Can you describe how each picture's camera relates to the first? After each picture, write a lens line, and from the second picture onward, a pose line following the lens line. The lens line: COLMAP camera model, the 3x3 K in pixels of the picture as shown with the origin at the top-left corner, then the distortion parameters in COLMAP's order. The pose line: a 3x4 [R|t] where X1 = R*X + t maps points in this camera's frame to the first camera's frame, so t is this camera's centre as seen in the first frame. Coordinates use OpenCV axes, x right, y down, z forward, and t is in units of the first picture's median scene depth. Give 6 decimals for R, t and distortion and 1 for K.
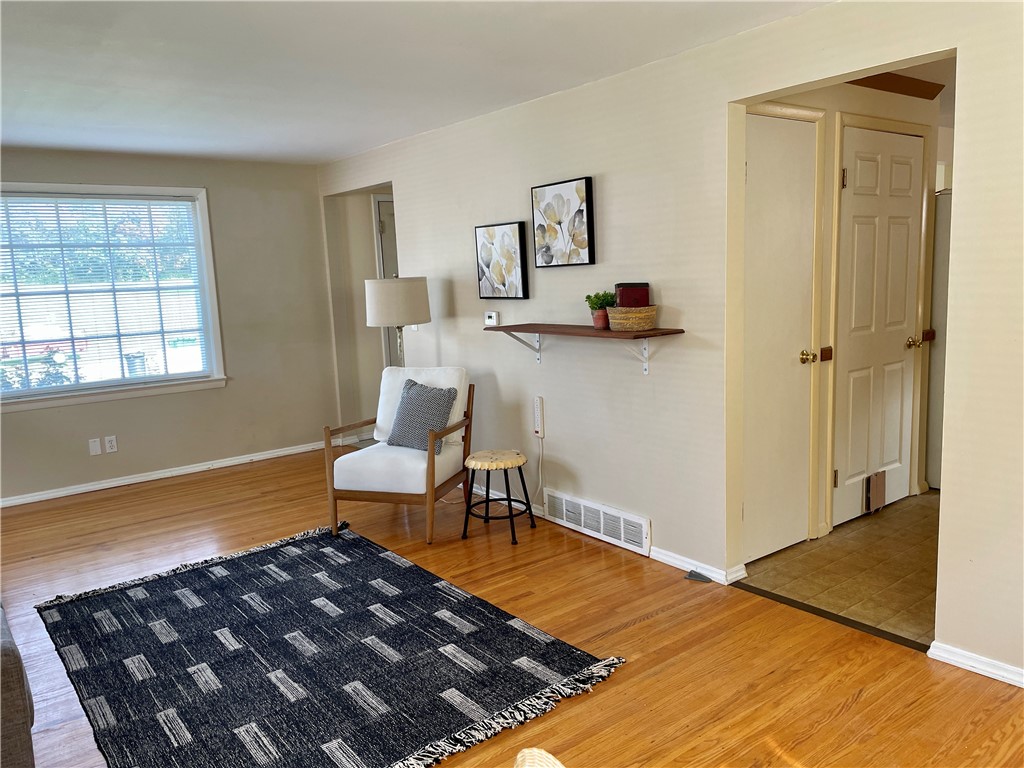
lens RADIAL K [[779.4, 0, 512.0], [0, 779.4, 384.0], [0, 0, 1]] dist [0.110129, -0.113942]
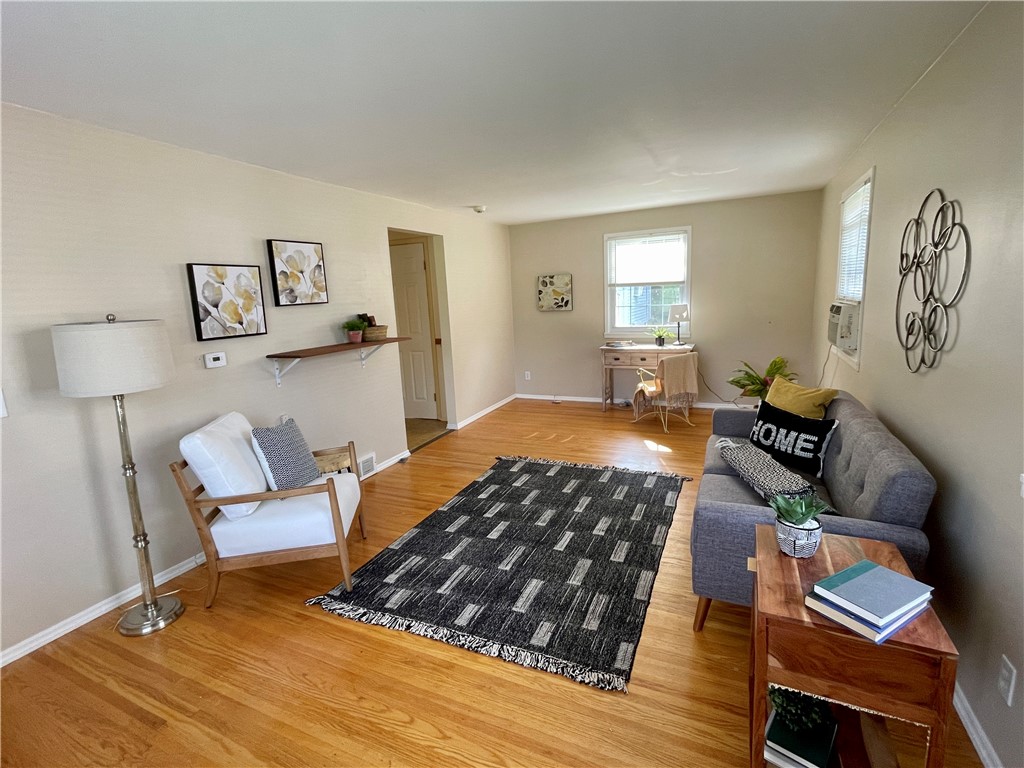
lens RADIAL K [[475.2, 0, 512.0], [0, 475.2, 384.0], [0, 0, 1]] dist [-0.000623, -0.000091]
pose [[-0.460736, -0.096844, 0.882238, -0.905510], [0.201698, 0.956595, 0.210340, -0.132602], [-0.864315, 0.274857, -0.421205, 1.181080]]
